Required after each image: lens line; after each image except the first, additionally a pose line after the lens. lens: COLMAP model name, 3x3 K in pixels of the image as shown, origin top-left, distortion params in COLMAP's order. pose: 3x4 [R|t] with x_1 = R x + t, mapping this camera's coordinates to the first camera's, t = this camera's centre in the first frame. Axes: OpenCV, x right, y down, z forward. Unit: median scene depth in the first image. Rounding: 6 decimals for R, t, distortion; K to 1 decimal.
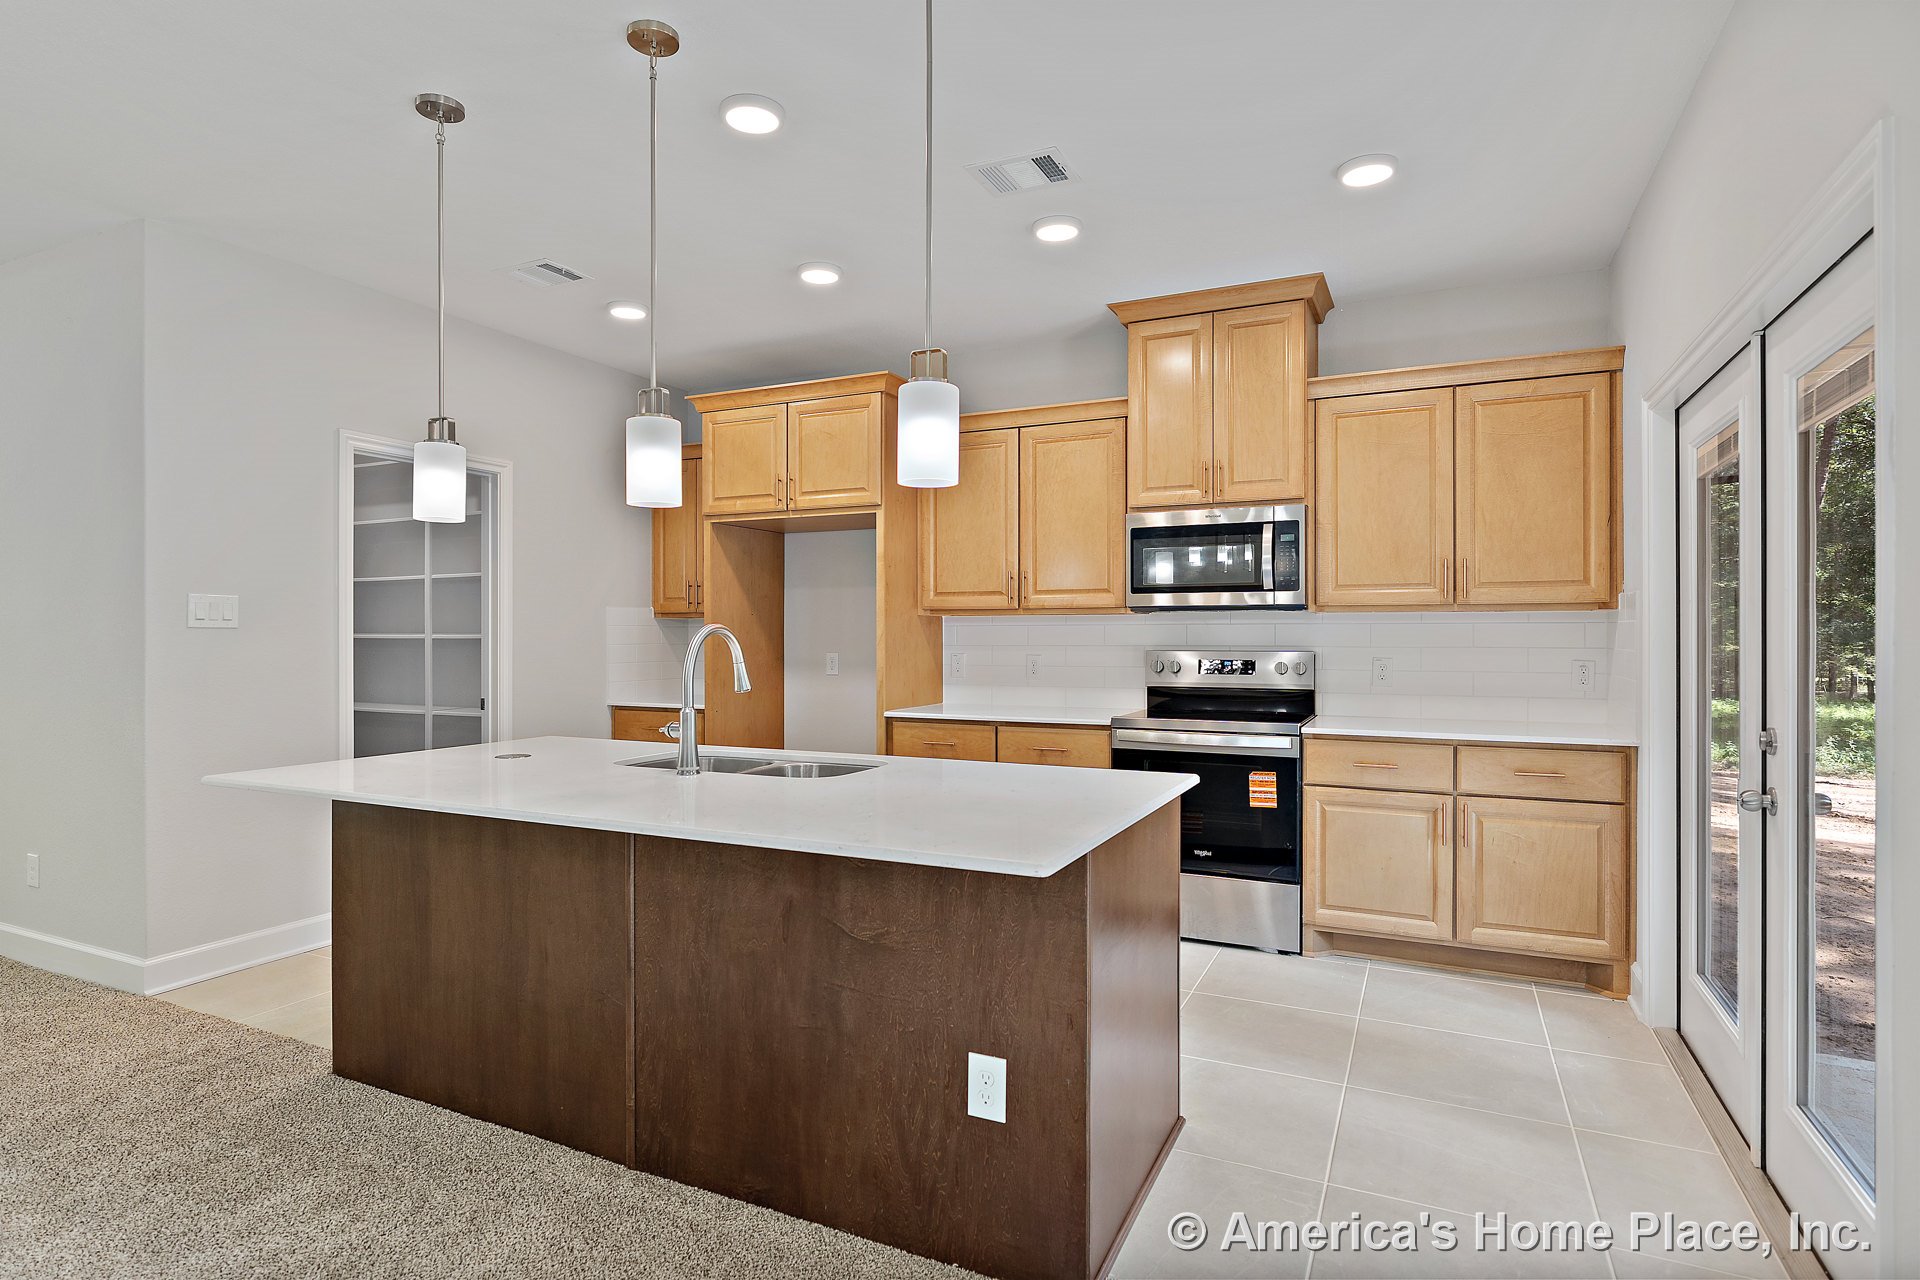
lens RADIAL K [[998.8, 0, 958.8], [0, 998.8, 632.7], [0, 0, 1]] dist [-0.004541, -0.000491]
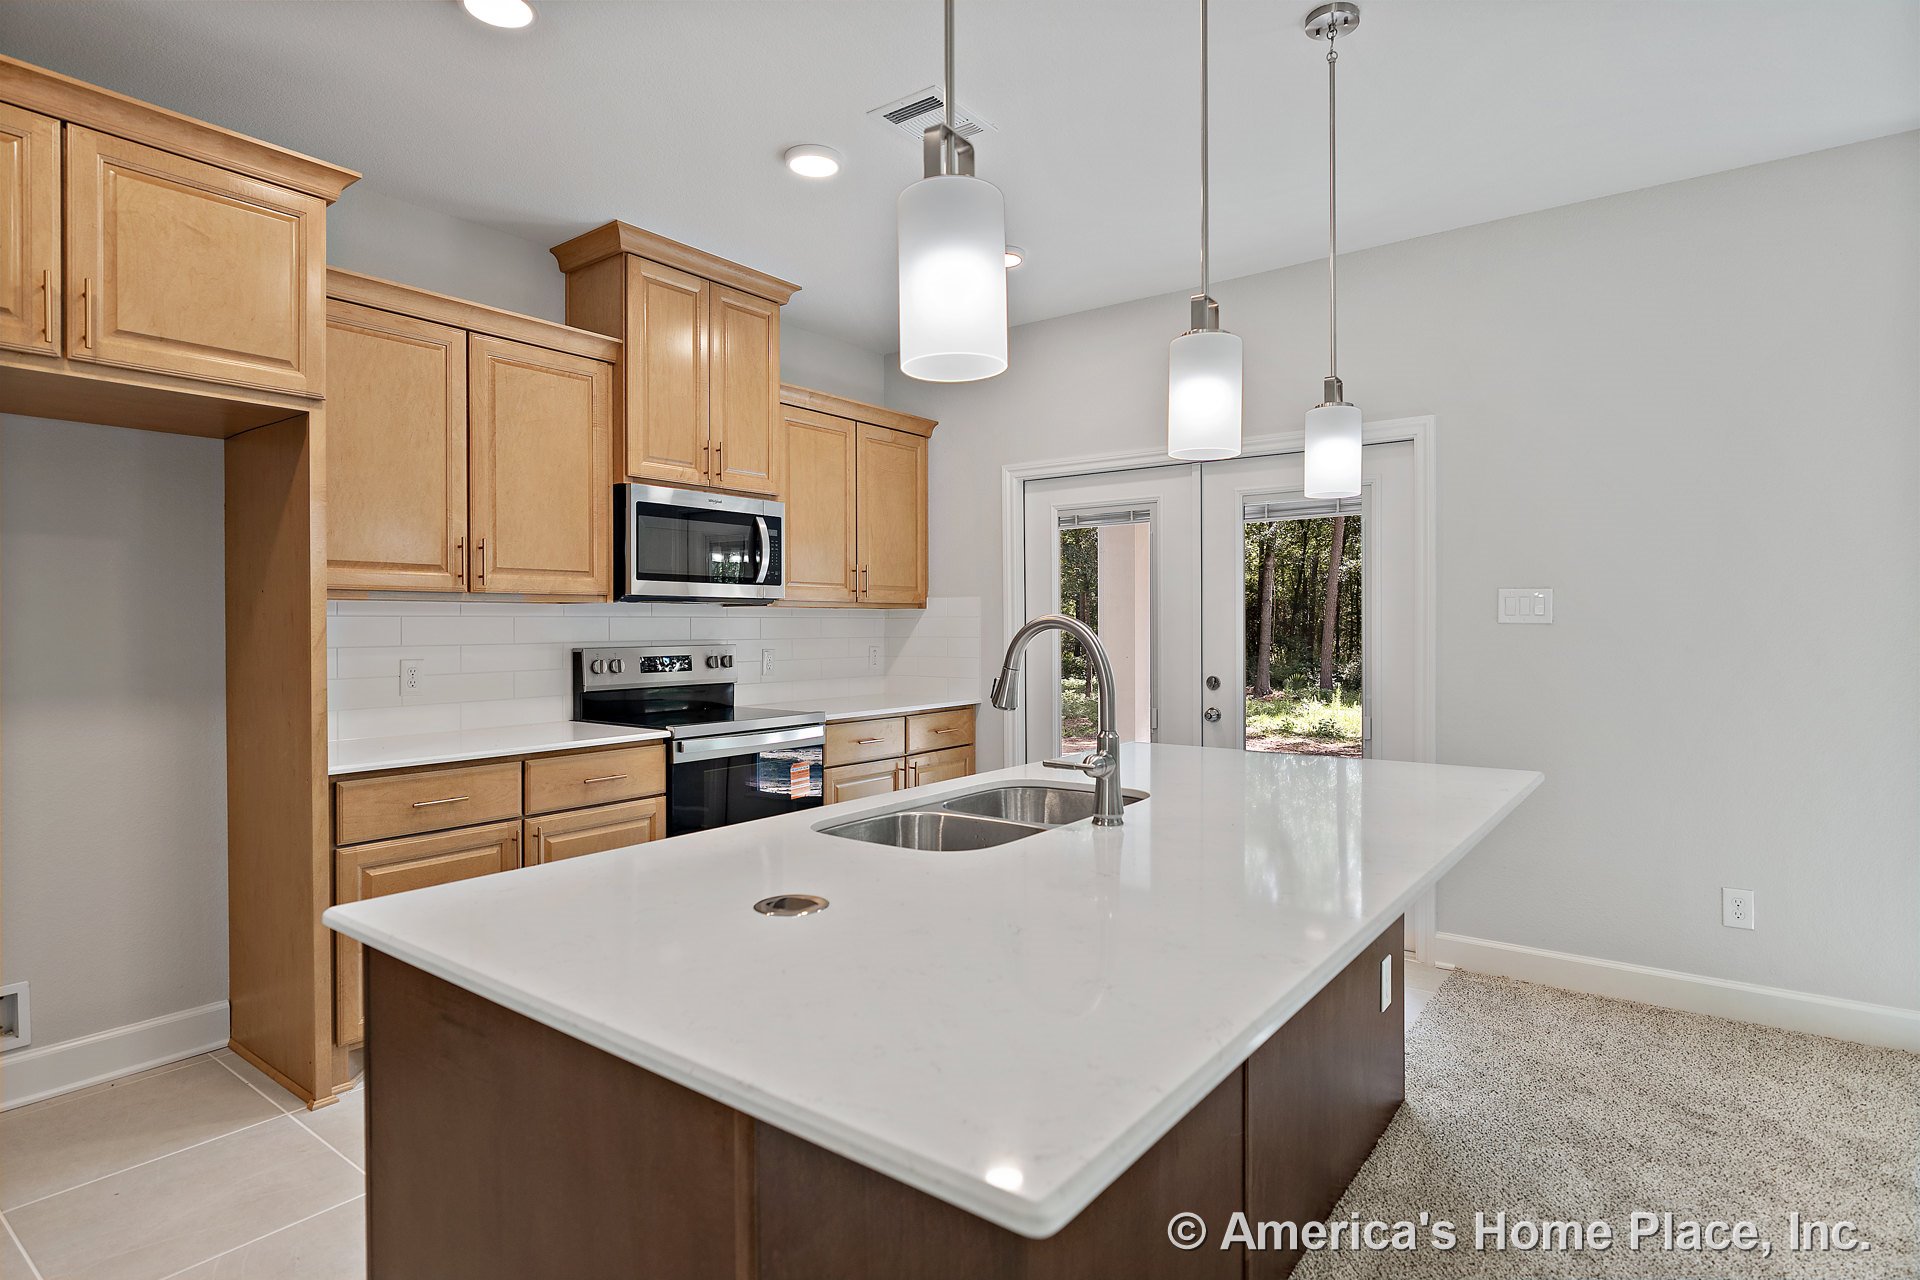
lens RADIAL K [[998.8, 0, 958.8], [0, 998.8, 632.7], [0, 0, 1]] dist [-0.004541, -0.000491]
pose [[0.201916, -0.007850, 0.979371, -0.686010], [0.002214, 0.999969, 0.007559, -0.000694], [-0.979400, 0.000642, 0.201927, 0.659648]]
